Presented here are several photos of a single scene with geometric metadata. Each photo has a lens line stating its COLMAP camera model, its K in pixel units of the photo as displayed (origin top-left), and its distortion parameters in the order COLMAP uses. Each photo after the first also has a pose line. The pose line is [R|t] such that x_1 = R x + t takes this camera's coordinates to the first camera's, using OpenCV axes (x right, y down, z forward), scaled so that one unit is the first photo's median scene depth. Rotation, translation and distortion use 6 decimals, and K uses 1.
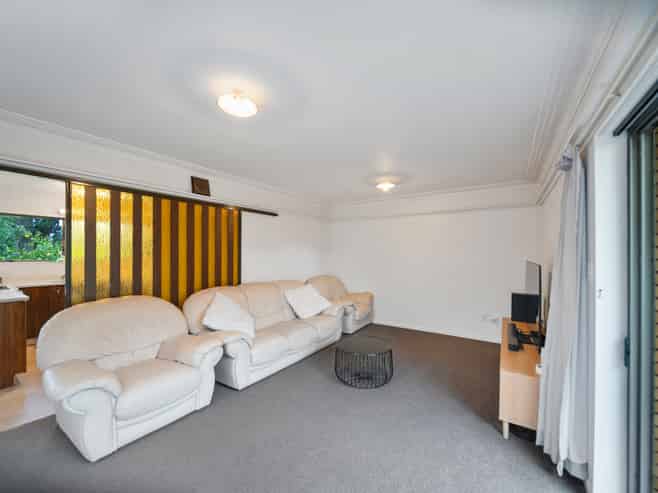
lens RADIAL K [[264.2, 0, 342.0], [0, 264.2, 250.9], [0, 0, 1]] dist [-0.000100, -0.000067]
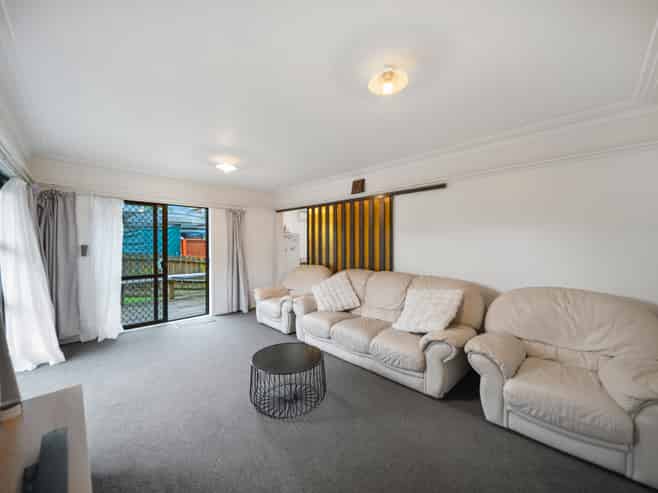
lens RADIAL K [[264.2, 0, 342.0], [0, 264.2, 250.9], [0, 0, 1]] dist [-0.000100, -0.000067]
pose [[-0.191658, 0.006584, -0.981440, 0.672970], [0.000472, 0.999978, 0.006616, 0.048613], [0.981462, 0.000805, -0.191657, 1.112135]]
